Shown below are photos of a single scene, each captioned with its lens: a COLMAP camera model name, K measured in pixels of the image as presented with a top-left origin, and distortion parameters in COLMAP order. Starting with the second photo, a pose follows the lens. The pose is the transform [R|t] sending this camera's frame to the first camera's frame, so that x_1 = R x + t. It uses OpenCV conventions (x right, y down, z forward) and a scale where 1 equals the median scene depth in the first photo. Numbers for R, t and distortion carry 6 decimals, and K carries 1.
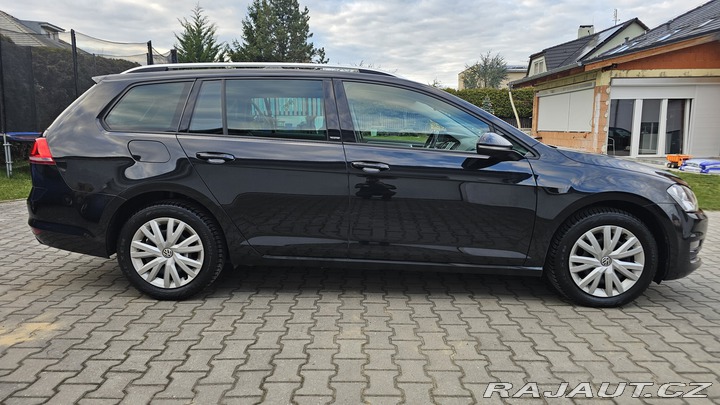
lens RADIAL K [[489.8, 0, 353.5], [0, 489.8, 204.8], [0, 0, 1]] dist [0.018320, -0.024821]
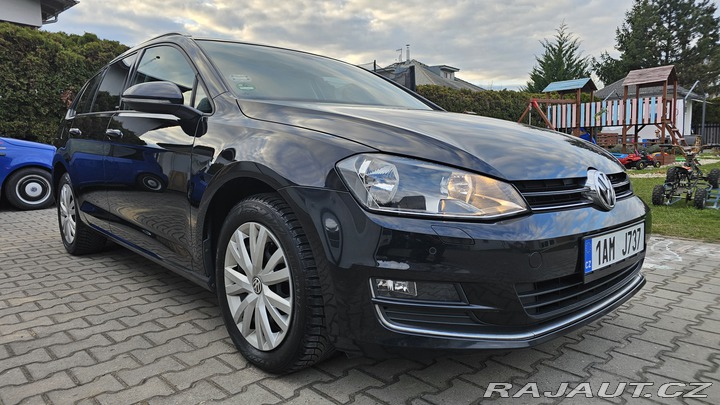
lens RADIAL K [[489.8, 0, 358.9], [0, 489.8, 201.6], [0, 0, 1]] dist [0.018320, -0.024821]
pose [[0.689439, 0.050673, -0.722569, 0.111097], [-0.097617, 0.994950, -0.023366, 0.002455], [0.717736, 0.086645, 0.690904, 0.076386]]
